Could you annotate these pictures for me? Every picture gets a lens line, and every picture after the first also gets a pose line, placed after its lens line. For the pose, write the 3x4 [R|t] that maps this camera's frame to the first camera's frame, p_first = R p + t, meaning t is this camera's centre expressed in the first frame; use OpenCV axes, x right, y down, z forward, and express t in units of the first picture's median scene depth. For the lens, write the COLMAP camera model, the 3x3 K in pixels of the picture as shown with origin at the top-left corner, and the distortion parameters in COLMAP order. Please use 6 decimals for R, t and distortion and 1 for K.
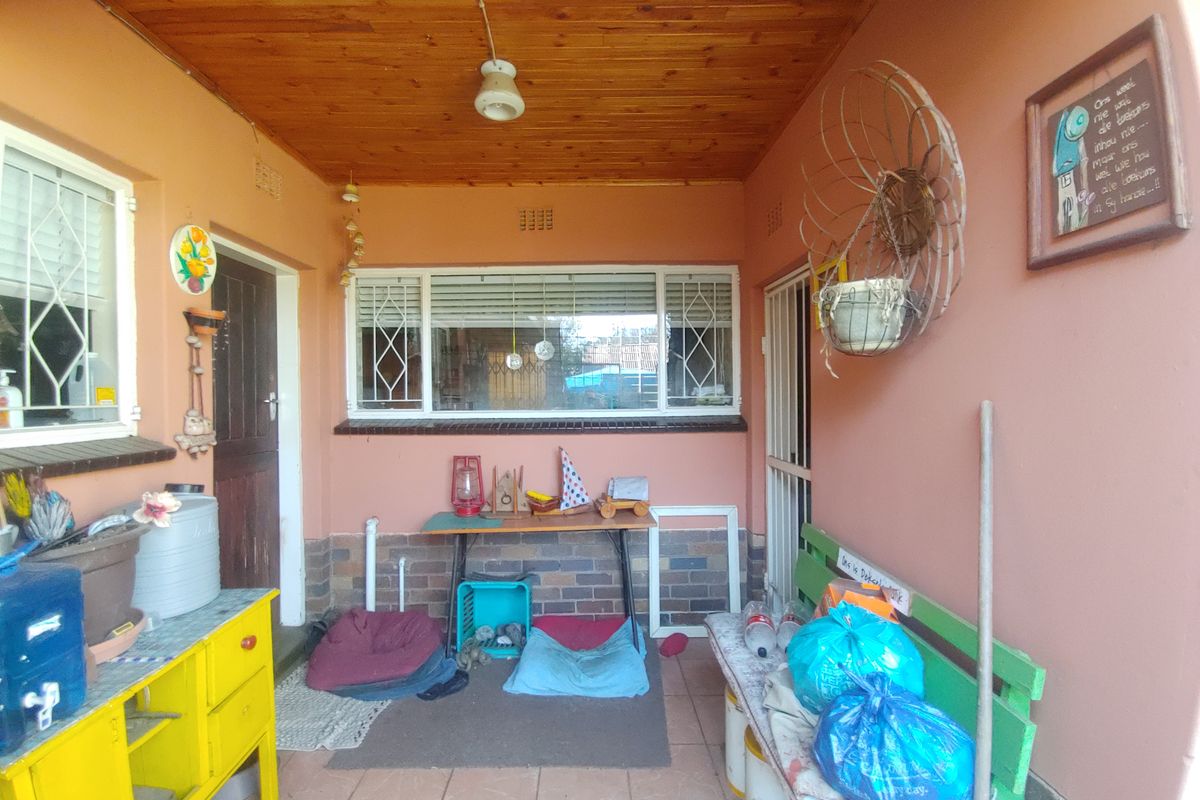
lens RADIAL K [[527.7, 0, 600.0], [0, 527.7, 400.0], [0, 0, 1]] dist [0.003061, 0.000142]
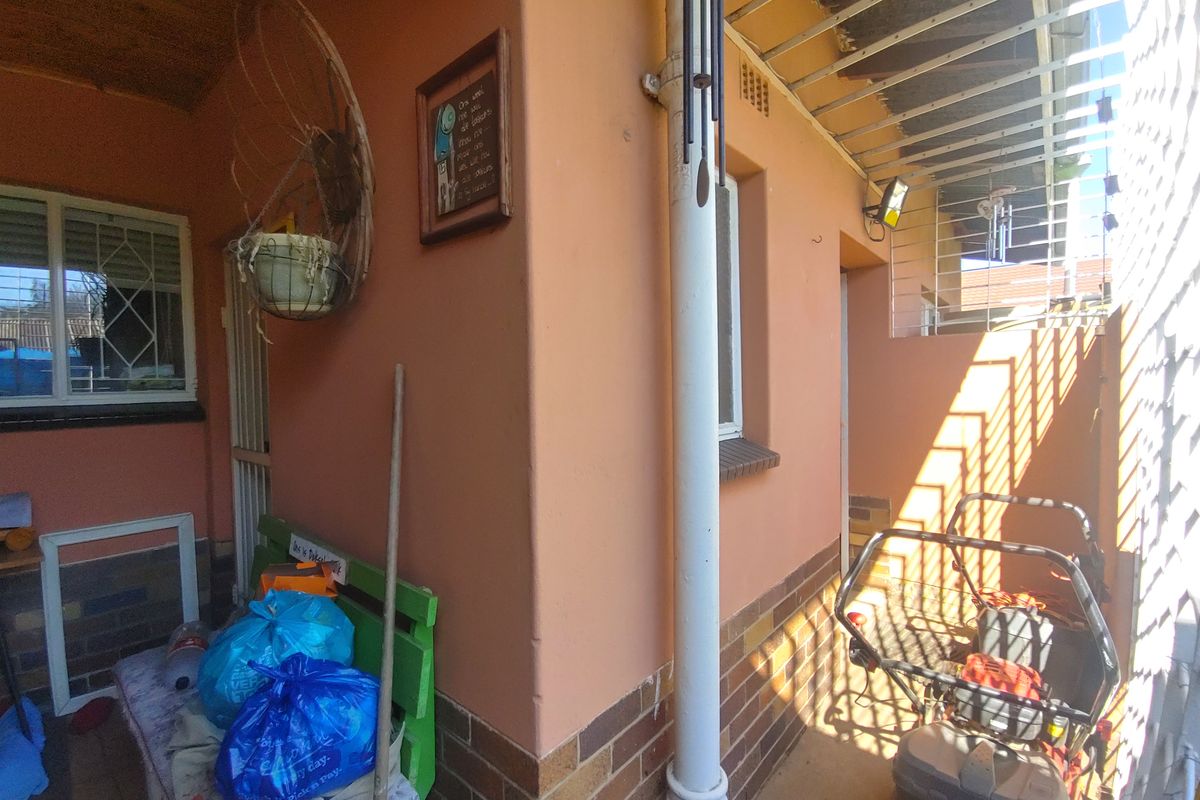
lens RADIAL K [[513.4, 0, 600.0], [0, 513.4, 400.0], [0, 0, 1]] dist [0.031575, -0.024539]
pose [[0.660648, -0.021596, 0.750385, 0.176206], [0.015588, 0.999765, 0.015049, 0.054798], [-0.750534, 0.001755, 0.660829, -0.000072]]
